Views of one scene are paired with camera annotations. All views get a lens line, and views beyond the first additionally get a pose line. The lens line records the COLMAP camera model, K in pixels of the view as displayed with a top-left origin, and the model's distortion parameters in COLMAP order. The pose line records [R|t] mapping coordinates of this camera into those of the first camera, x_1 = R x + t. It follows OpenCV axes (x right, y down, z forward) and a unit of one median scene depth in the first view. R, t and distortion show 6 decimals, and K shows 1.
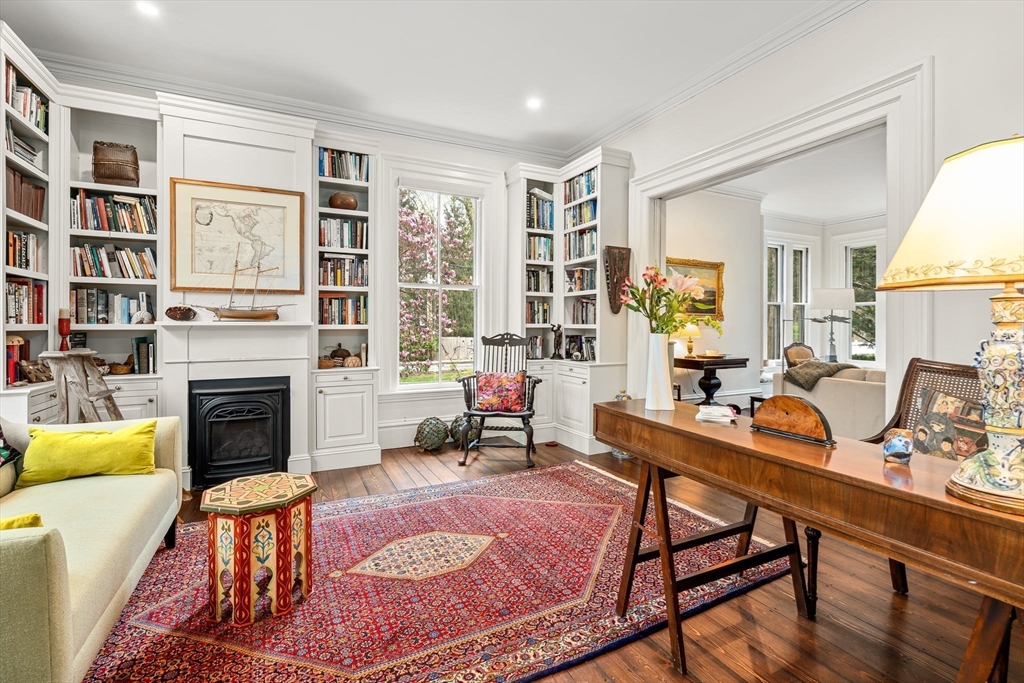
lens RADIAL K [[462.0, 0, 513.6], [0, 462.0, 329.9], [0, 0, 1]] dist [-0.000197, -0.000109]
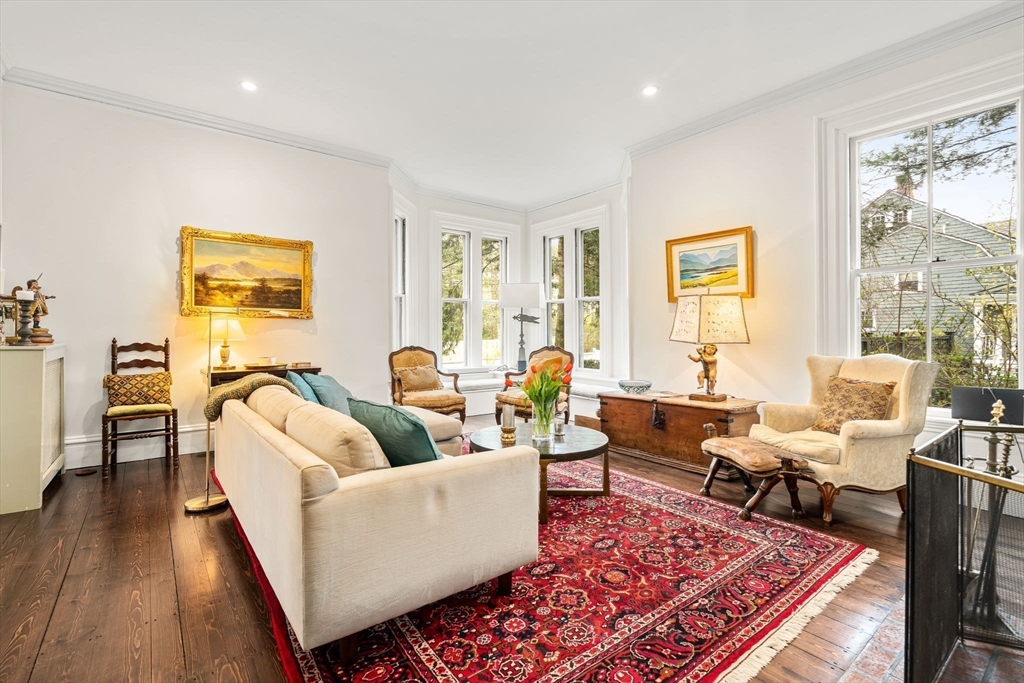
lens RADIAL K [[462.0, 0, 513.6], [0, 462.0, 329.9], [0, 0, 1]] dist [-0.000197, -0.000109]
pose [[0.979704, -0.003812, 0.200414, 0.624520], [0.006727, 0.999881, -0.013866, 0.011545], [-0.200337, 0.014933, 0.979613, 0.195388]]
